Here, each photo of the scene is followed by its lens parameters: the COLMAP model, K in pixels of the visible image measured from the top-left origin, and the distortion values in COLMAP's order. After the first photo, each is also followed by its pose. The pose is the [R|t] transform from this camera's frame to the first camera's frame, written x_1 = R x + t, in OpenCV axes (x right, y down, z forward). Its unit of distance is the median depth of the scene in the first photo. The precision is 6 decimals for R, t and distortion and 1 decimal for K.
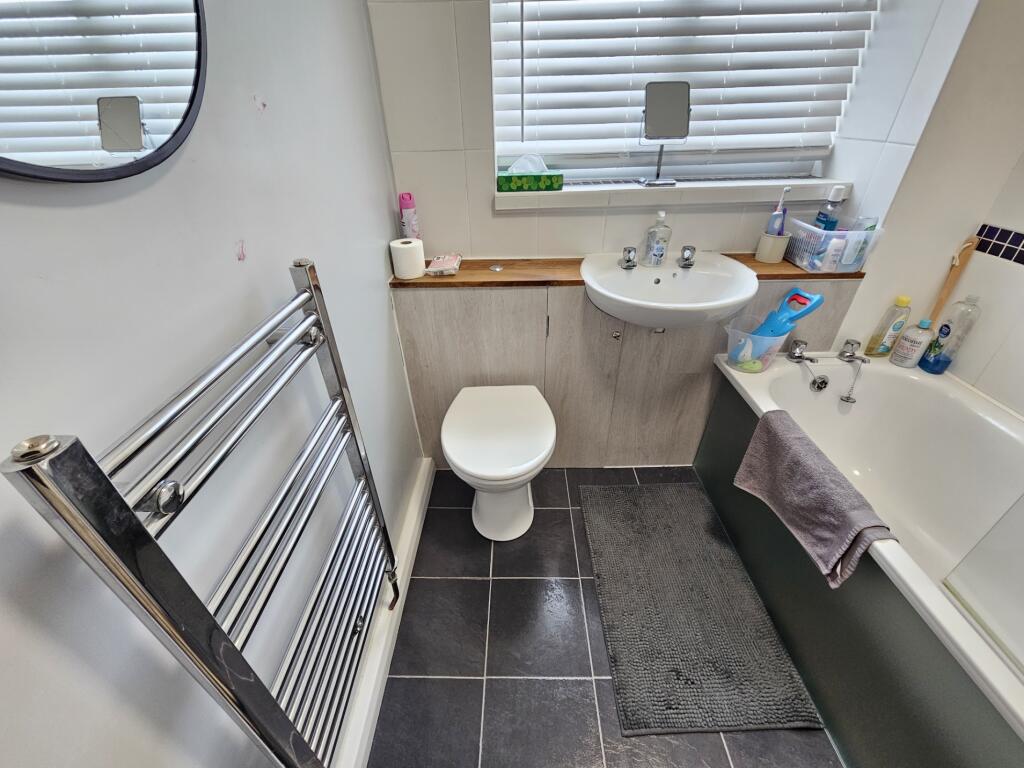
lens RADIAL K [[418.7, 0, 507.4], [0, 418.7, 379.7], [0, 0, 1]] dist [0.003431, -0.002117]
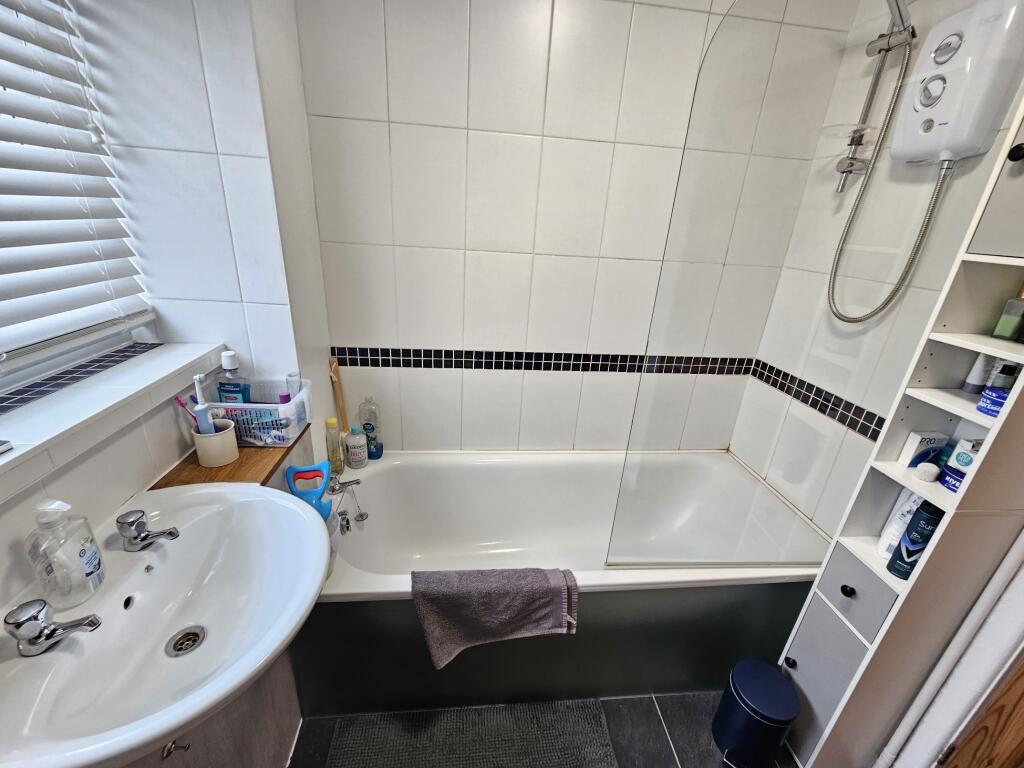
lens RADIAL K [[418.7, 0, 509.2], [0, 418.7, 392.3], [0, 0, 1]] dist [0.003431, -0.002117]
pose [[-0.099234, -0.370015, 0.923711, -0.072061], [0.493182, 0.787966, 0.368622, -0.457255], [-0.864248, 0.492137, 0.104292, 0.494309]]
